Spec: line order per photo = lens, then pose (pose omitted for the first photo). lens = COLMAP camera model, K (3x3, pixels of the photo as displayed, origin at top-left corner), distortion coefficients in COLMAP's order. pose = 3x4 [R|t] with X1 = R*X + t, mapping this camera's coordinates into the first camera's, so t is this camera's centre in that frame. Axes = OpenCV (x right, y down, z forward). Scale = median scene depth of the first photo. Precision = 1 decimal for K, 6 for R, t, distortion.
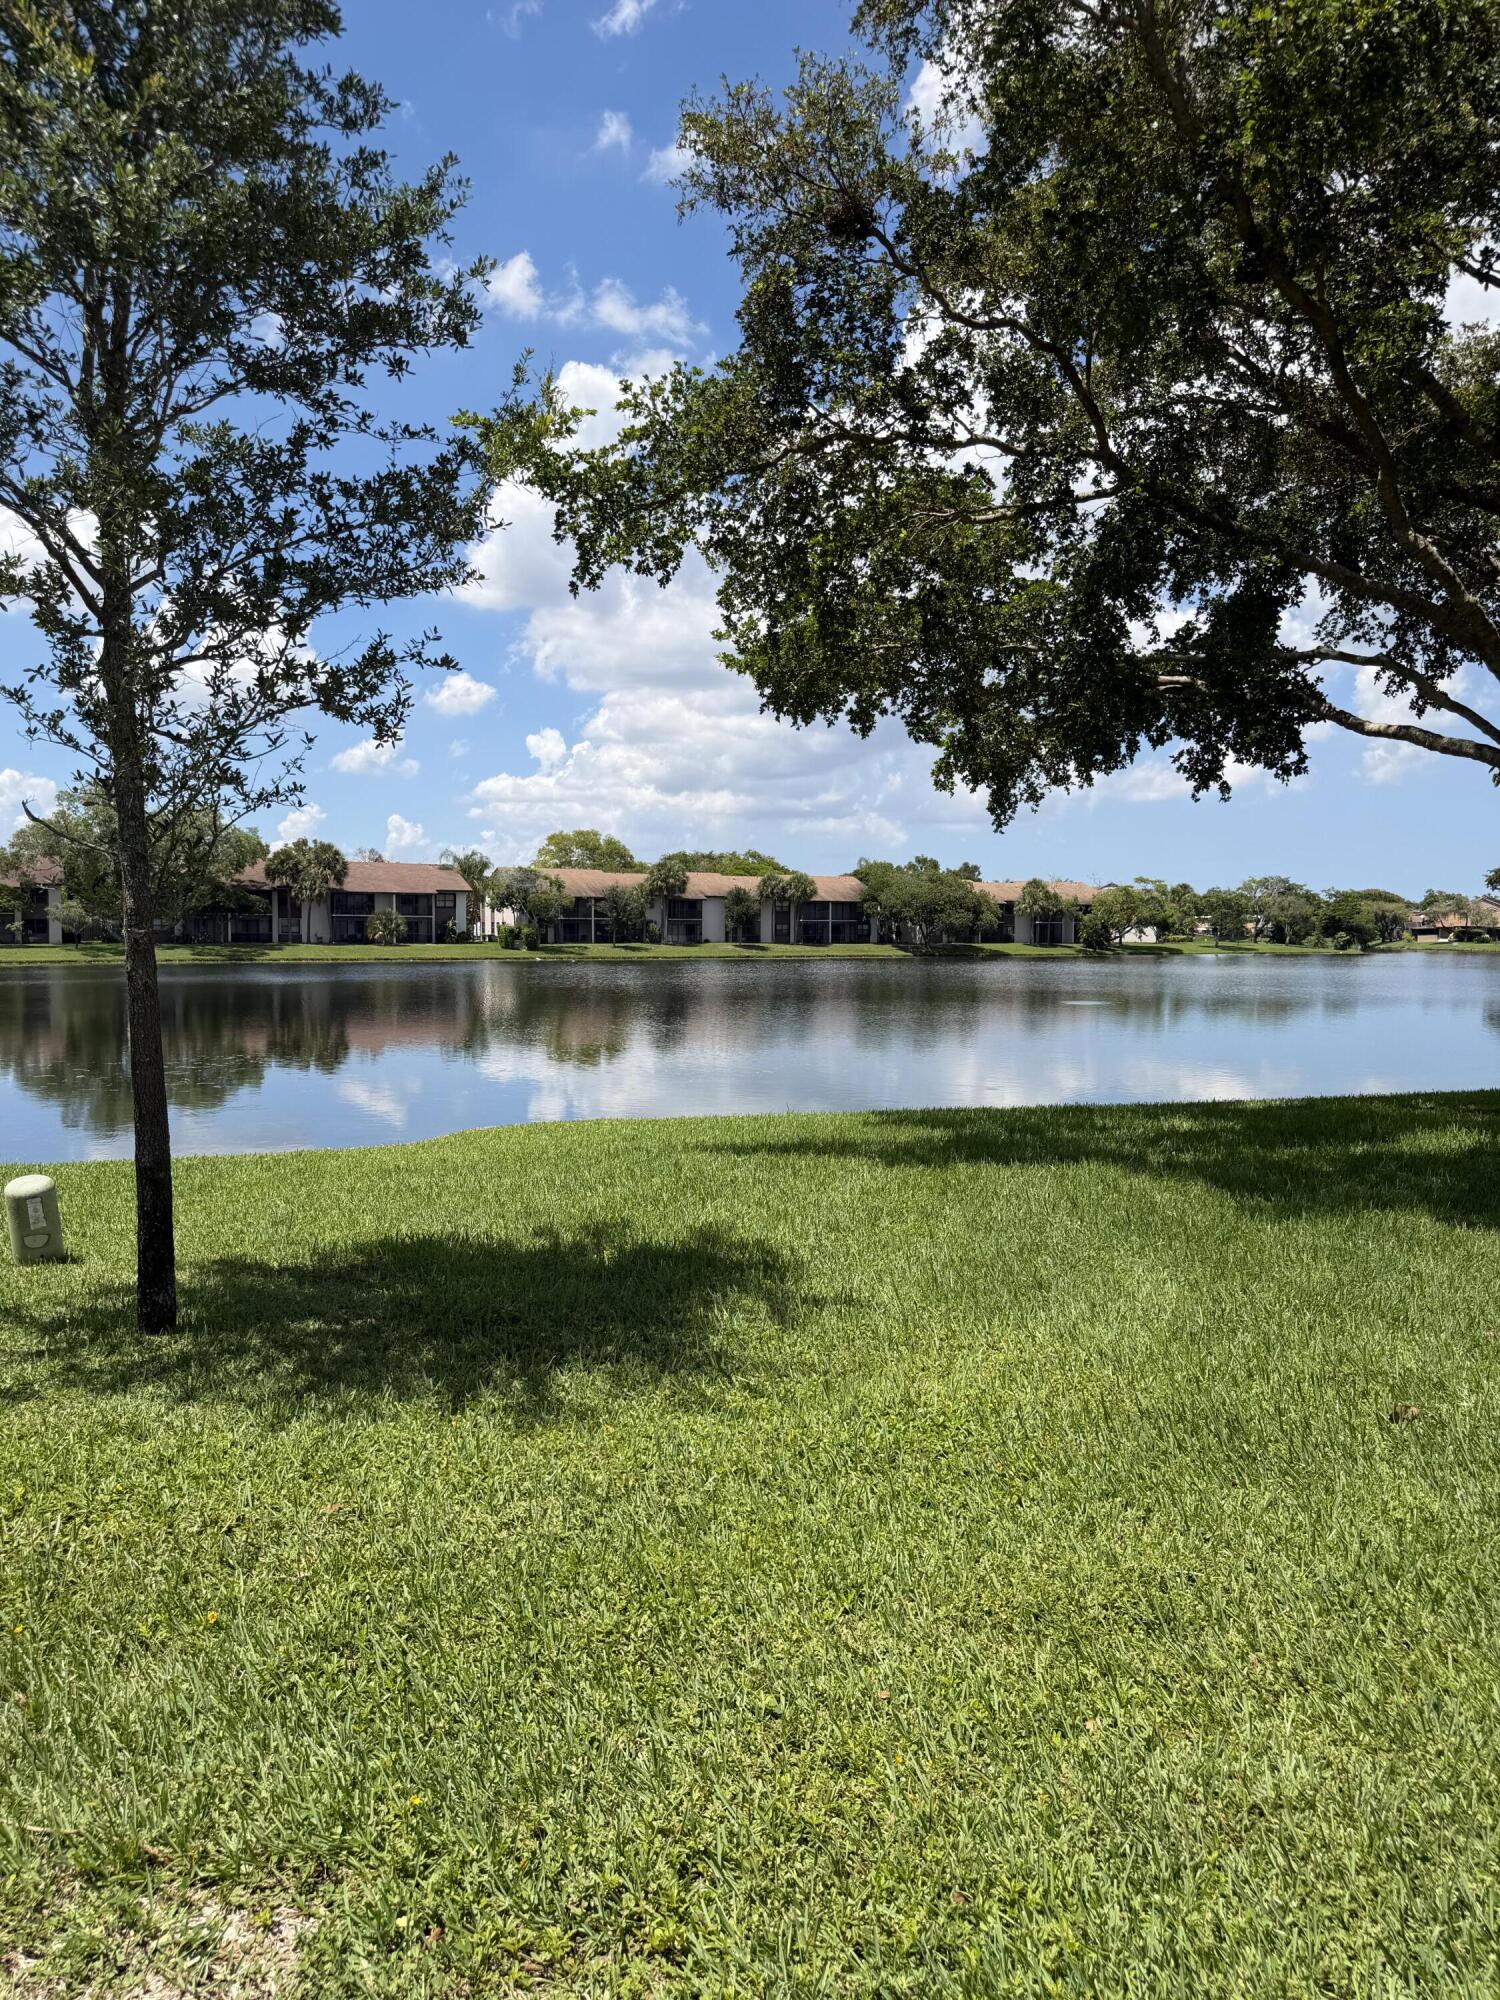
lens RADIAL K [[1414.1, 0, 763.2], [0, 1414.1, 975.3], [0, 0, 1]] dist [0.042117, -0.046709]
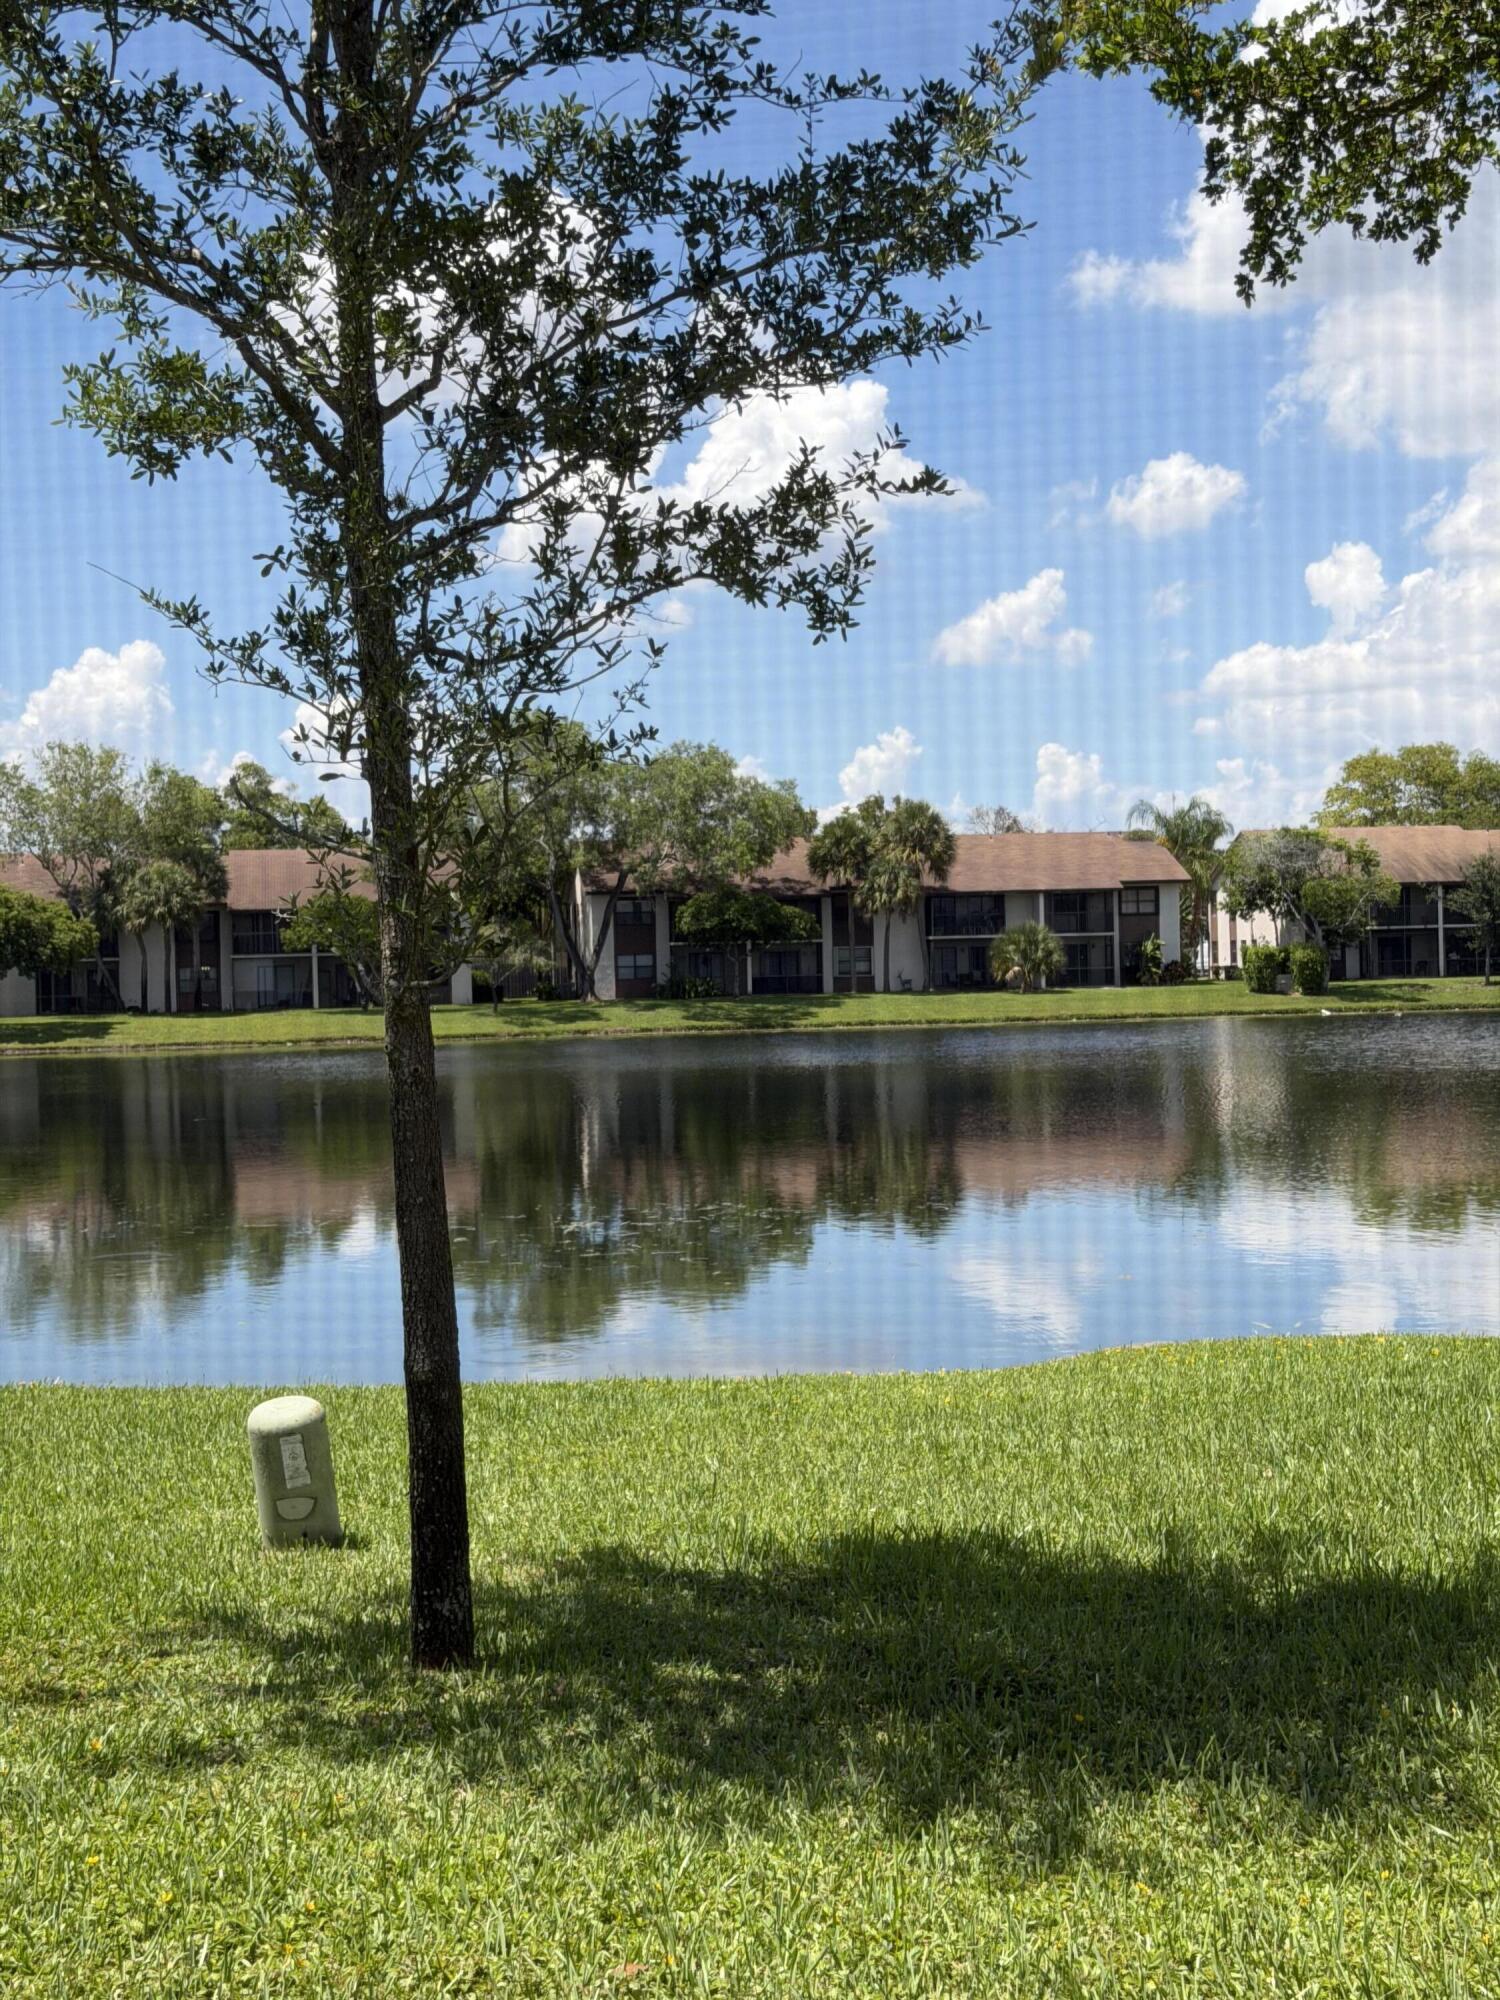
lens RADIAL K [[2816.4, 0, 732.7], [0, 2816.4, 1009.2], [0, 0, 1]] dist [0.219573, 0.000000]
pose [[0.932634, -0.023348, -0.360067, 0.063159], [0.018668, 0.999690, -0.016471, 0.000376], [0.360340, 0.008640, 0.932781, -0.032771]]
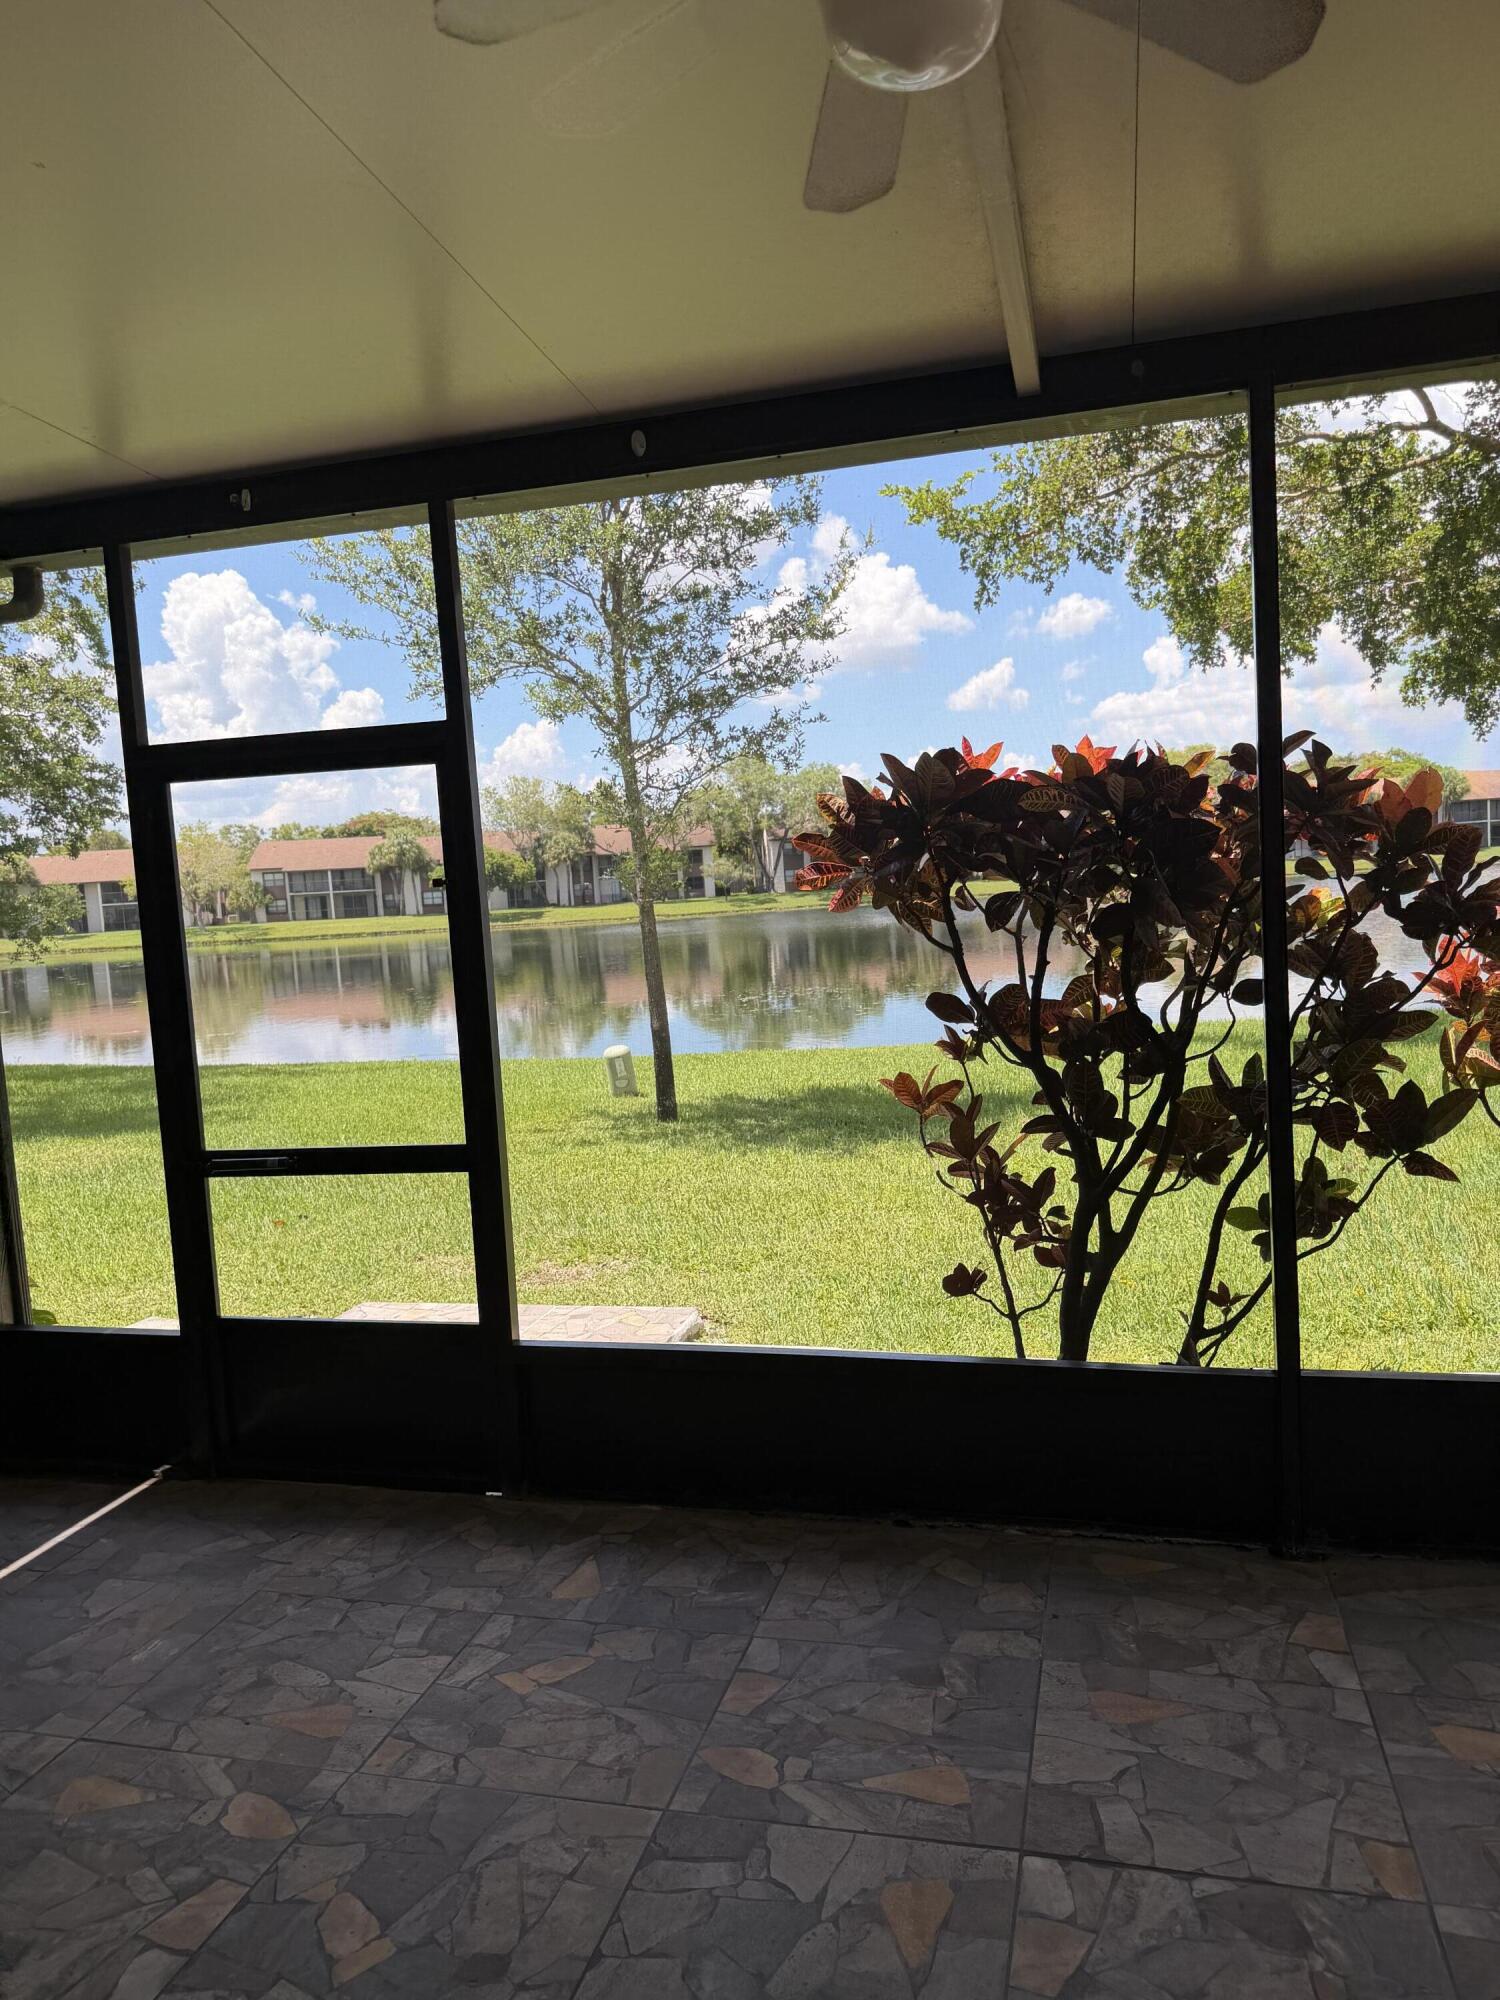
lens RADIAL K [[1414.1, 0, 753.6], [0, 1414.1, 1033.1], [0, 0, 1]] dist [0.042117, -0.046709]
pose [[0.904613, -0.015586, -0.425948, 0.243181], [0.053724, 0.995531, 0.077670, 0.001851], [0.422834, -0.093145, 0.901407, -0.313231]]
